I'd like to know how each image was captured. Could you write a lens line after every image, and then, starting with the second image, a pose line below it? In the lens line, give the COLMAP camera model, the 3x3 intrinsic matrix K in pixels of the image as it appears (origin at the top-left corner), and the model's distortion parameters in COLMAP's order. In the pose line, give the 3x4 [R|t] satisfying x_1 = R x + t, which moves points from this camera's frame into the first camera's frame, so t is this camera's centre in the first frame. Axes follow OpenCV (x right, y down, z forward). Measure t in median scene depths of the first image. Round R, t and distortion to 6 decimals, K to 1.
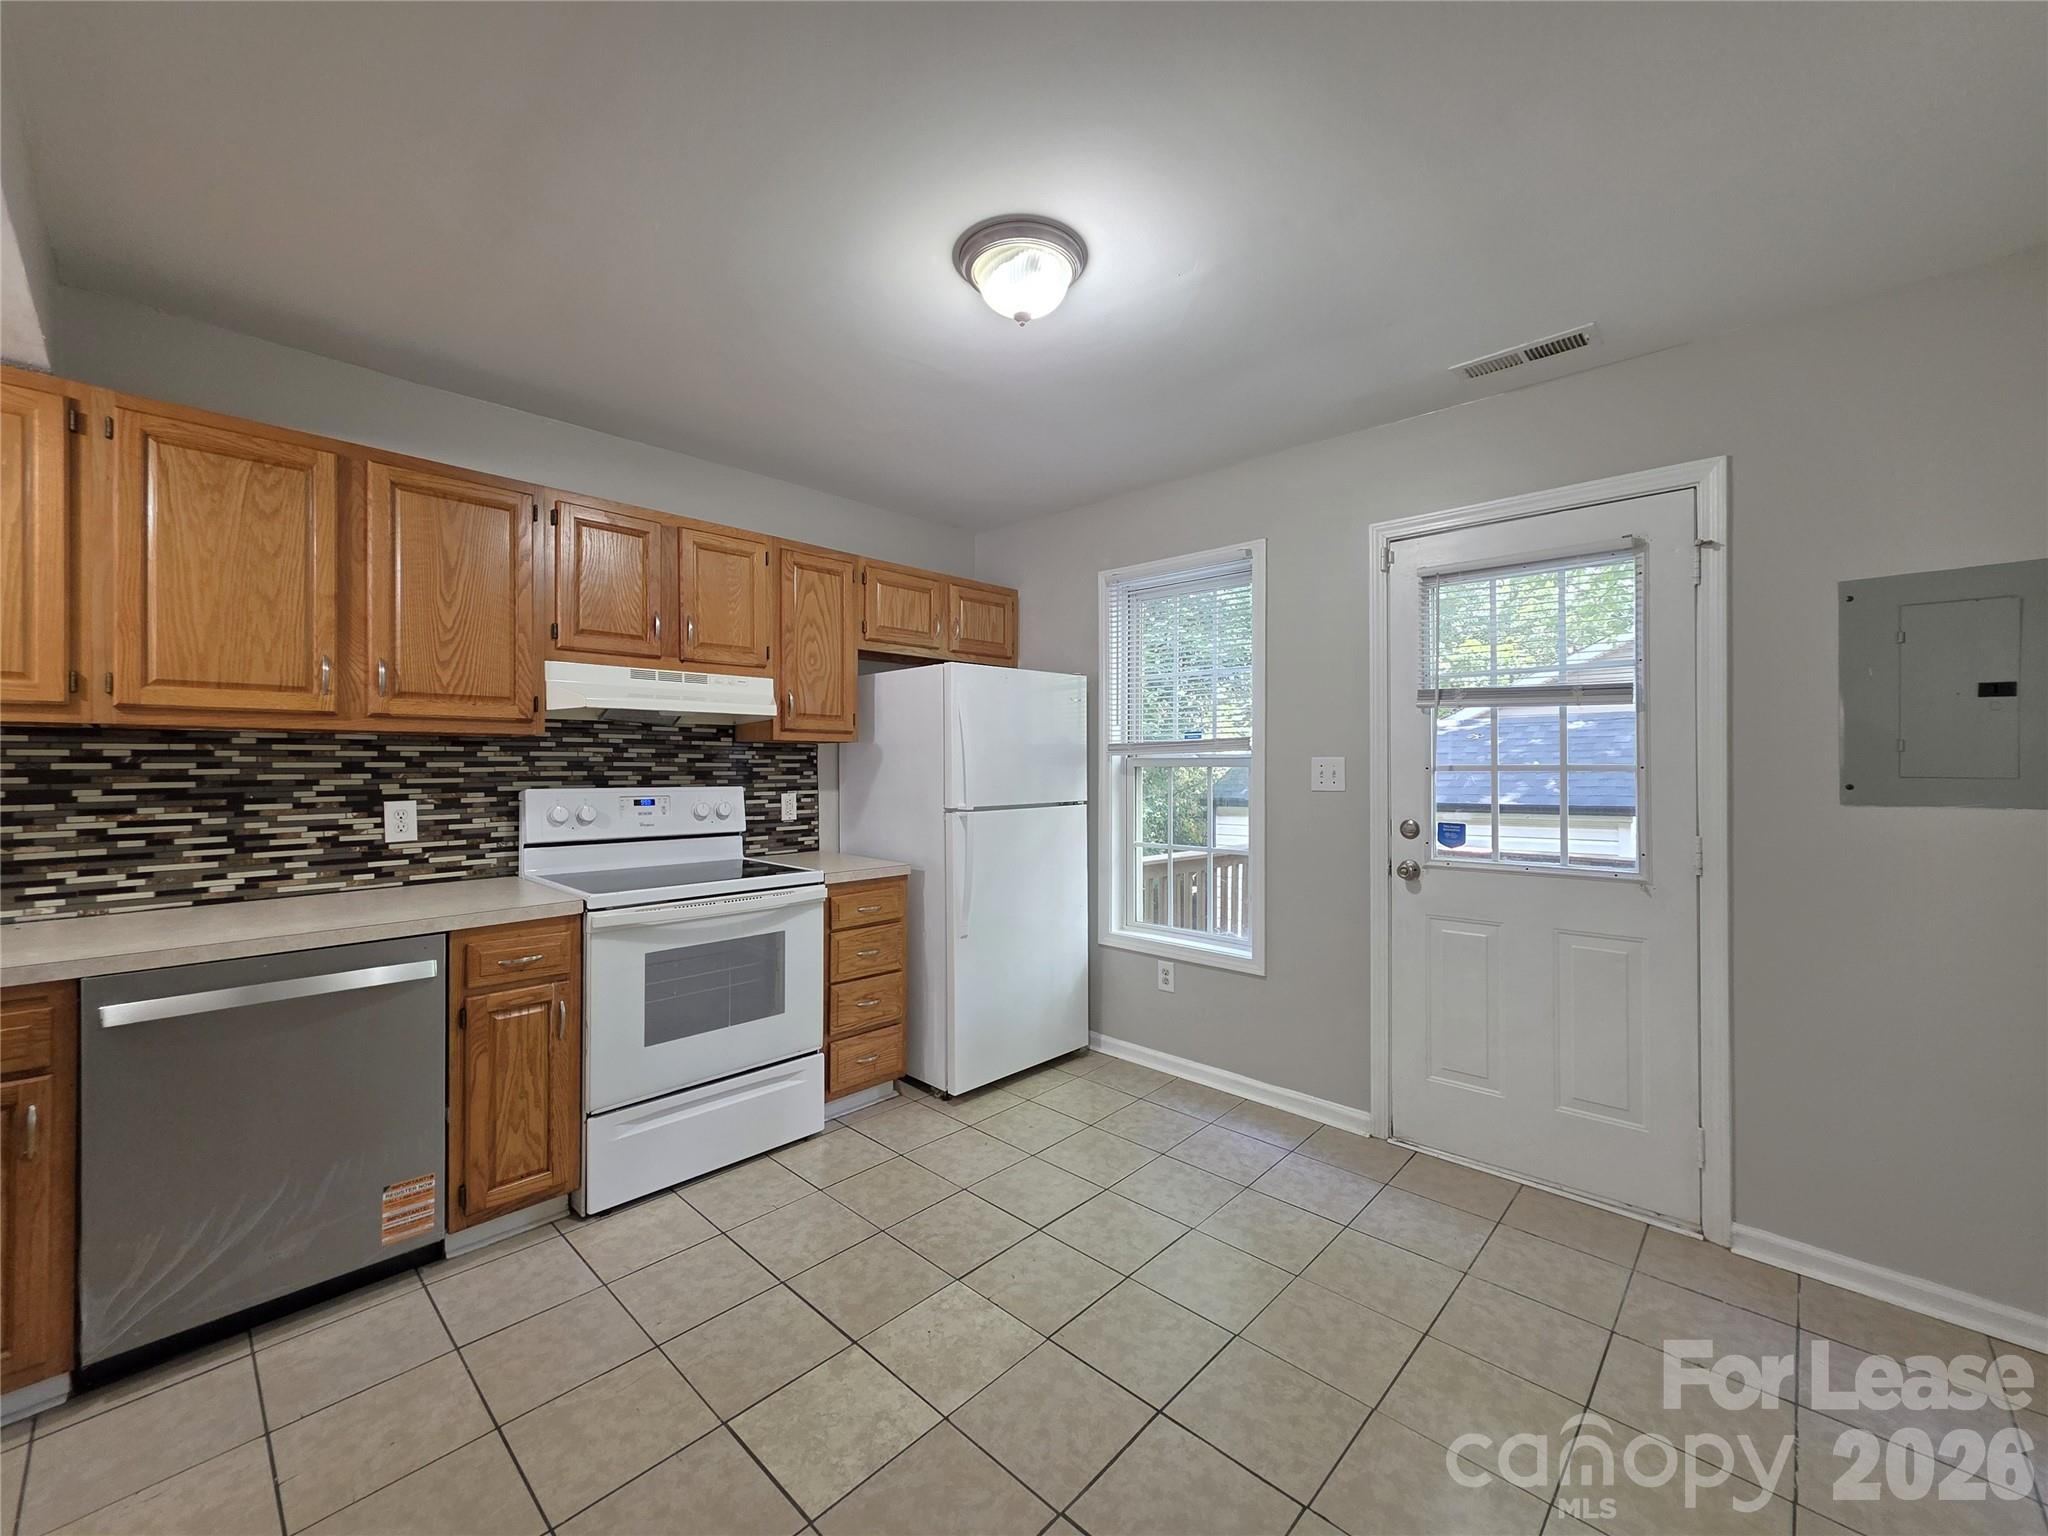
lens RADIAL K [[818.9, 0, 1026.0], [0, 818.9, 763.8], [0, 0, 1]] dist [0.003348, -0.000382]
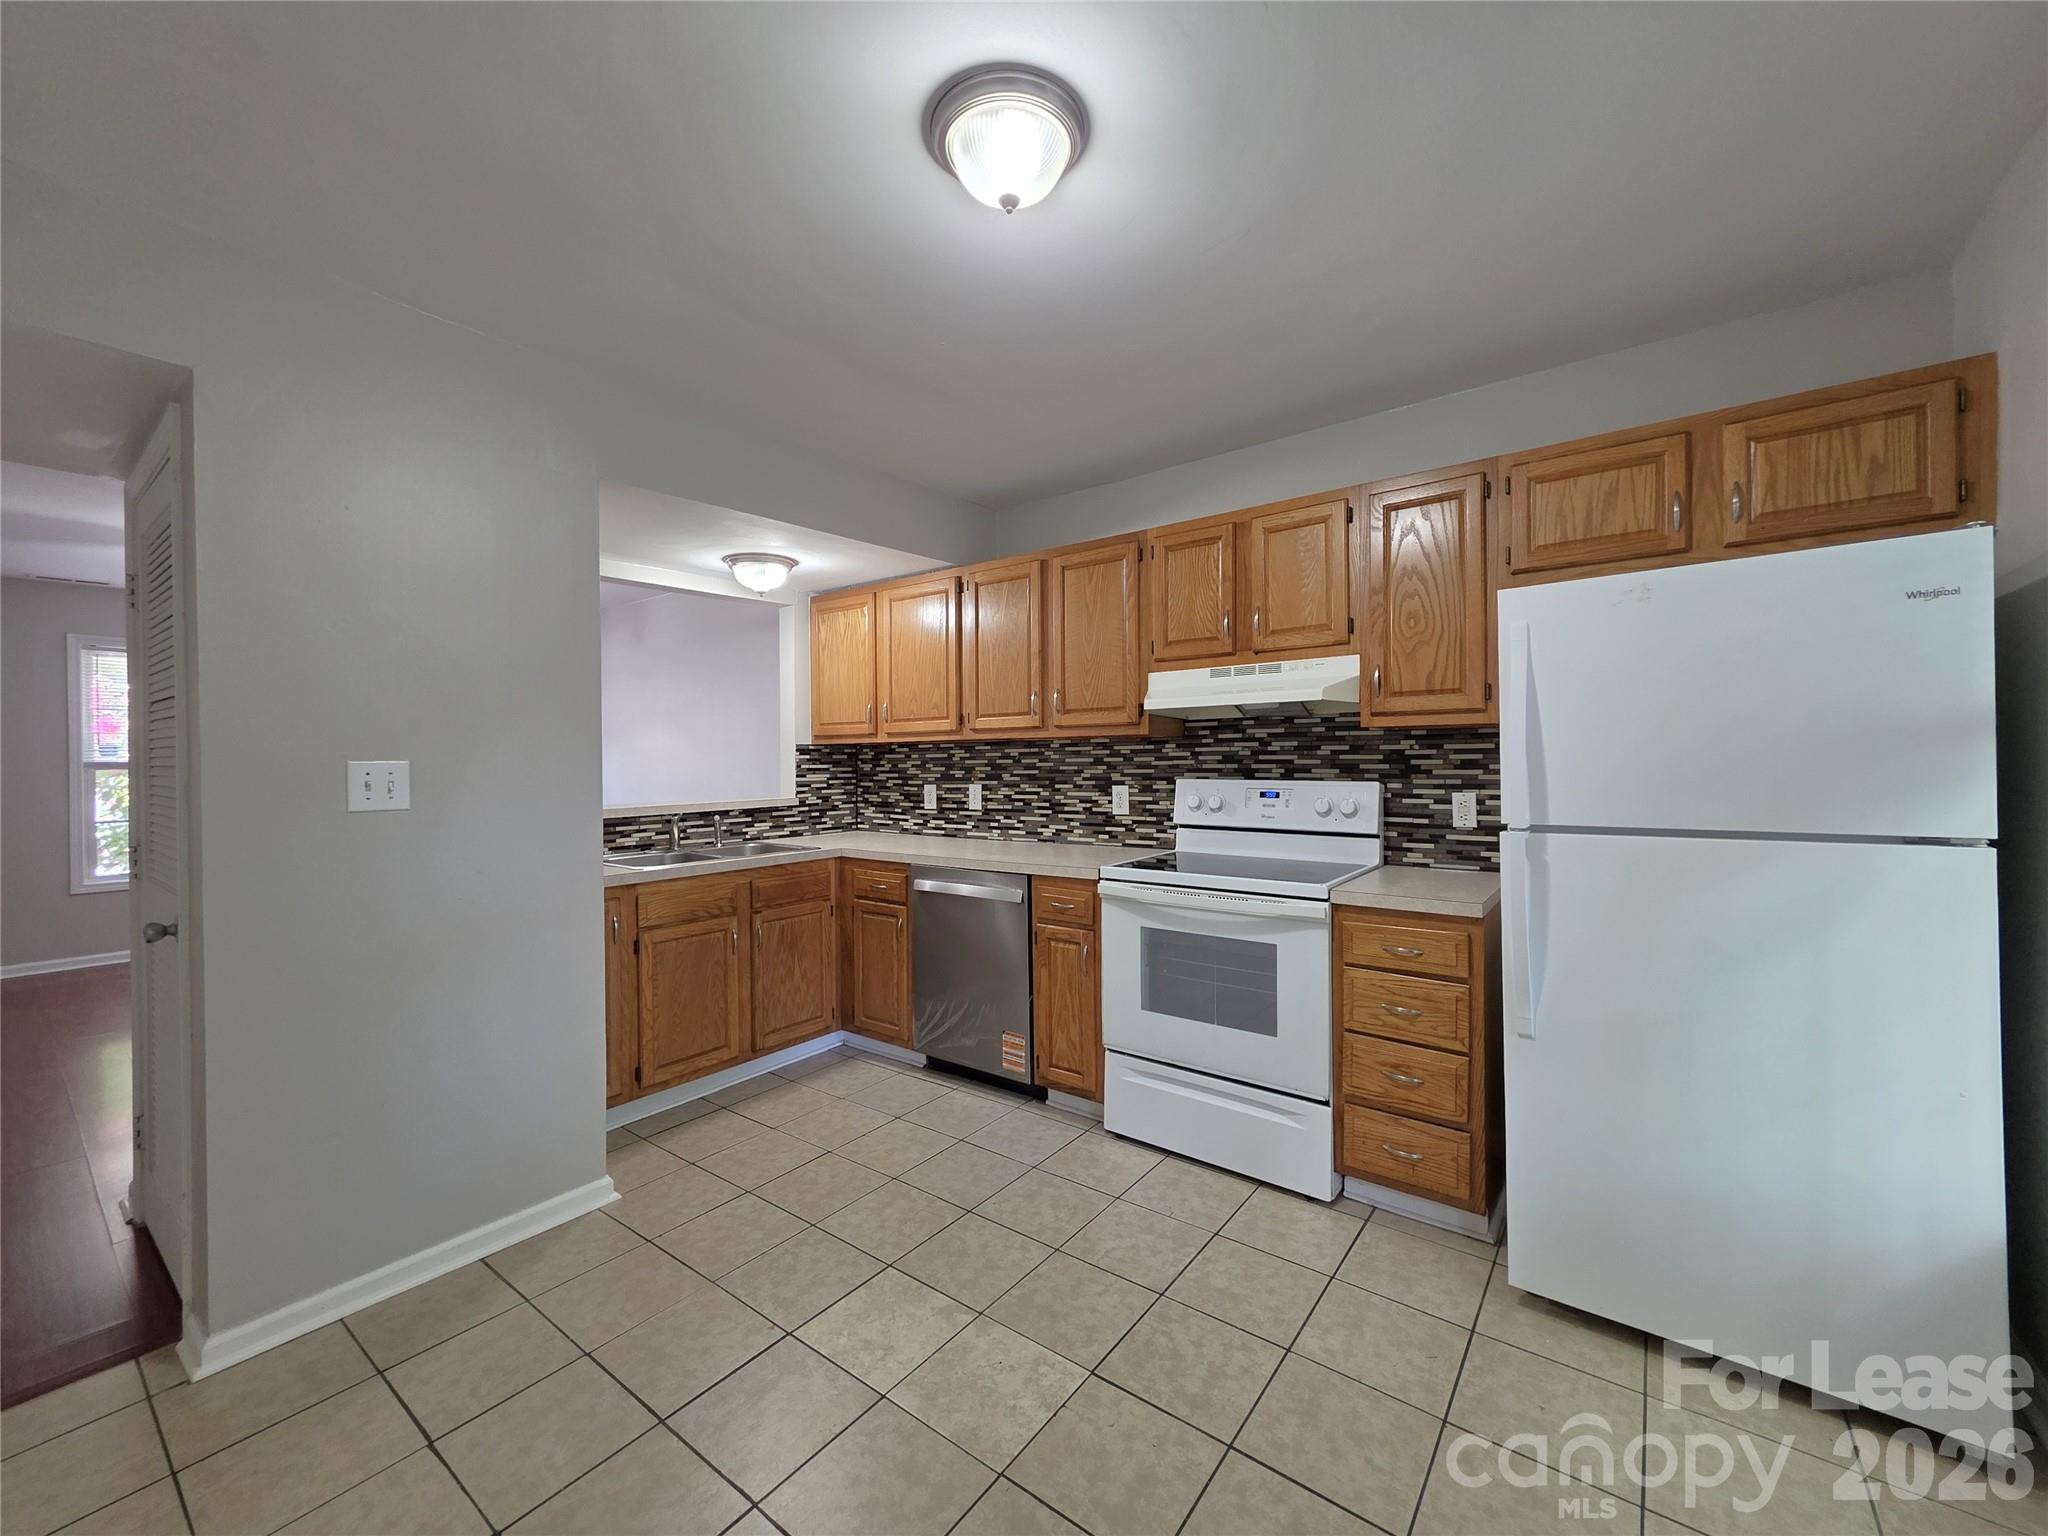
lens RADIAL K [[818.9, 0, 1025.7], [0, 818.9, 766.6], [0, 0, 1]] dist [0.003348, -0.000382]
pose [[0.100705, 0.004024, -0.994908, 0.592547], [0.009104, 0.999946, 0.004966, 0.004931], [0.994875, -0.009558, 0.100663, 0.684225]]
